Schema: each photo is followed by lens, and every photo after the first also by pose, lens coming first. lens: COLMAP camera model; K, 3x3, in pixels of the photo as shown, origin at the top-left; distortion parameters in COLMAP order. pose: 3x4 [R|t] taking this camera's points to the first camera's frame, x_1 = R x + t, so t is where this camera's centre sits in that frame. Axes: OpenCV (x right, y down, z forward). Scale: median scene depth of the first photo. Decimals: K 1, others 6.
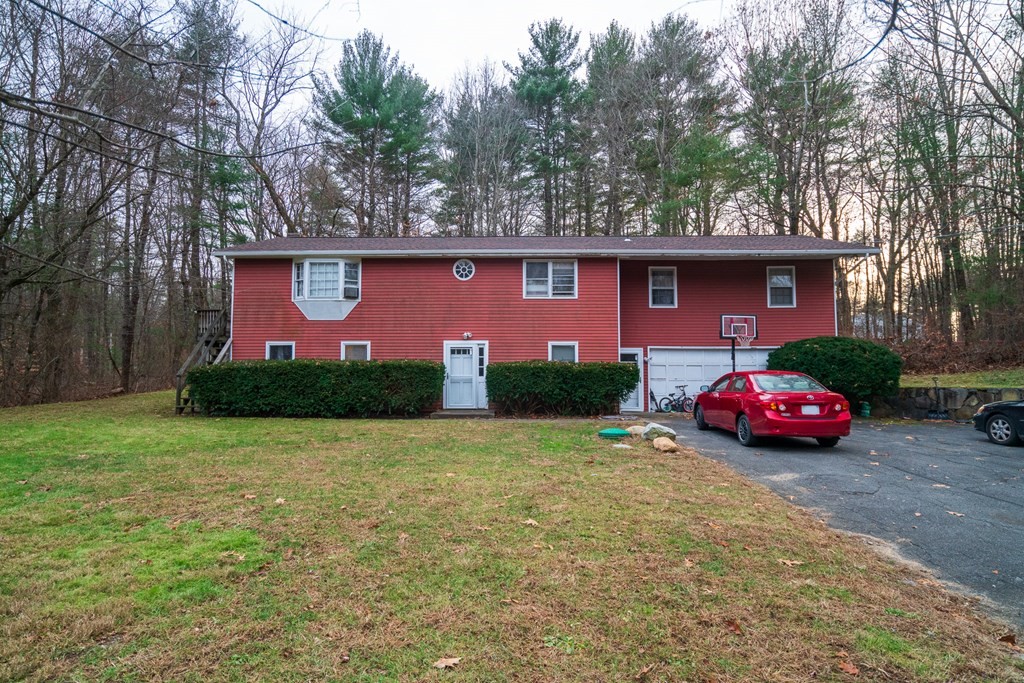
lens RADIAL K [[571.0, 0, 512.0], [0, 571.0, 341.5], [0, 0, 1]] dist [-0.000366, -0.000100]
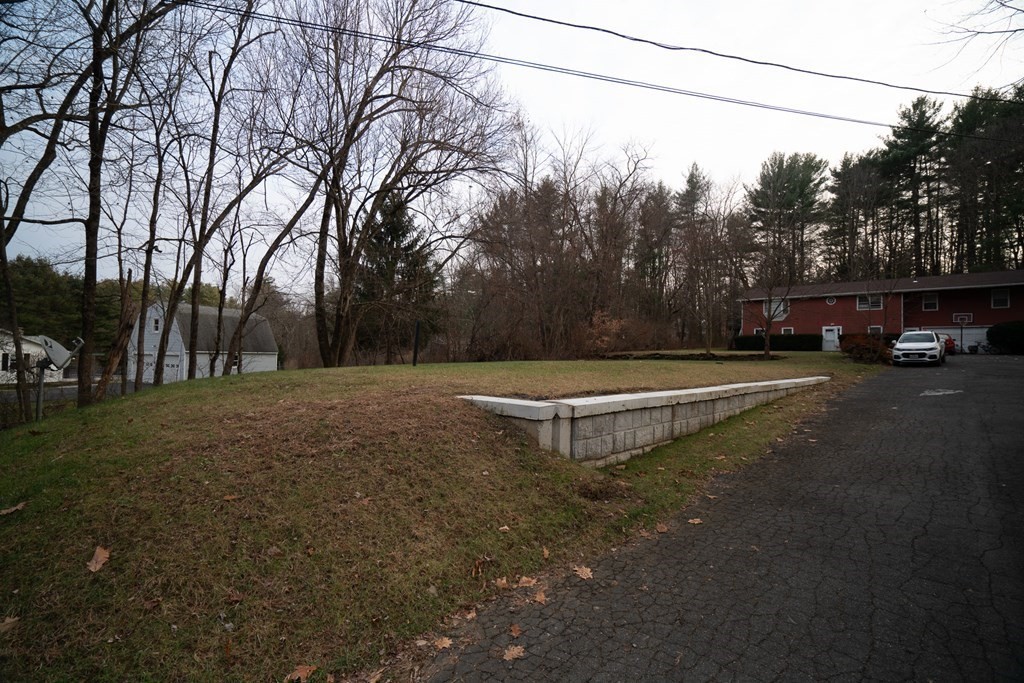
lens RADIAL K [[467.4, 0, 512.0], [0, 467.4, 341.5], [0, 0, 1]] dist [-0.001413, -0.000246]
pose [[0.749114, 0.004619, -0.662425, 0.256916], [0.022095, 0.999245, 0.031954, -0.035158], [0.662073, -0.038573, 0.748446, -1.732427]]
